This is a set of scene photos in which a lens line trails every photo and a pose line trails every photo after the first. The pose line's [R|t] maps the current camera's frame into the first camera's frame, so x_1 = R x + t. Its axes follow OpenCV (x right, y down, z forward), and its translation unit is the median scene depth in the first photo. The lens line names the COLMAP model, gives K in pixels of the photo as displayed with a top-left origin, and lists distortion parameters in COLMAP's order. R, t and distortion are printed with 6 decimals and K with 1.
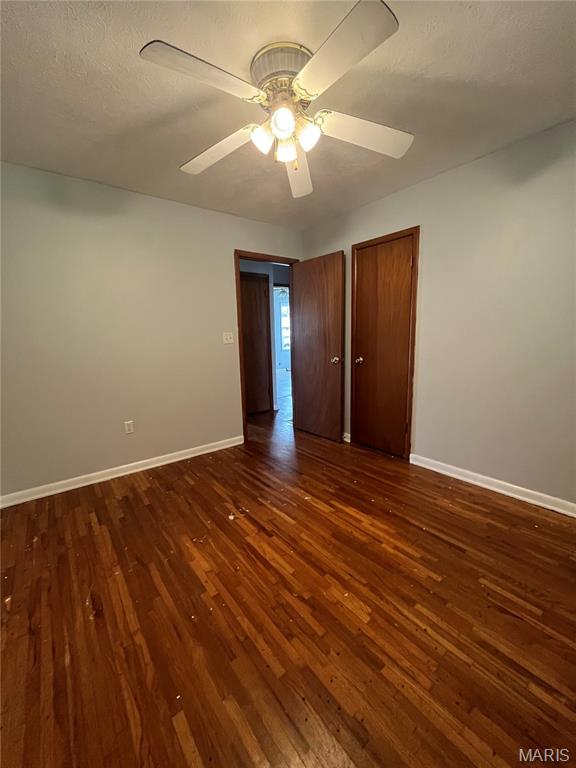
lens RADIAL K [[311.7, 0, 289.8], [0, 311.7, 385.0], [0, 0, 1]] dist [-0.002483, -0.000557]
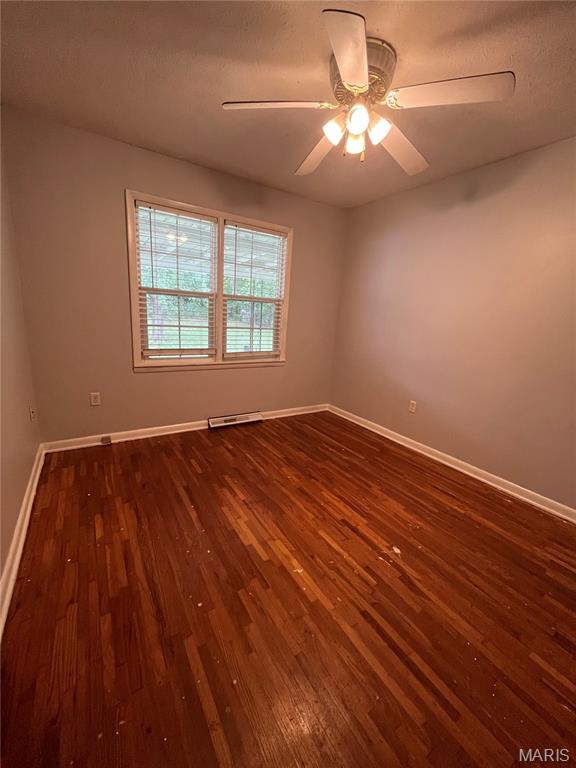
lens RADIAL K [[311.7, 0, 289.8], [0, 311.7, 385.0], [0, 0, 1]] dist [-0.002483, -0.000557]
pose [[-0.994547, -0.058178, 0.086550, 0.048815], [-0.020099, 0.921301, 0.388331, -0.305241], [-0.102331, 0.384474, -0.917447, 1.728148]]
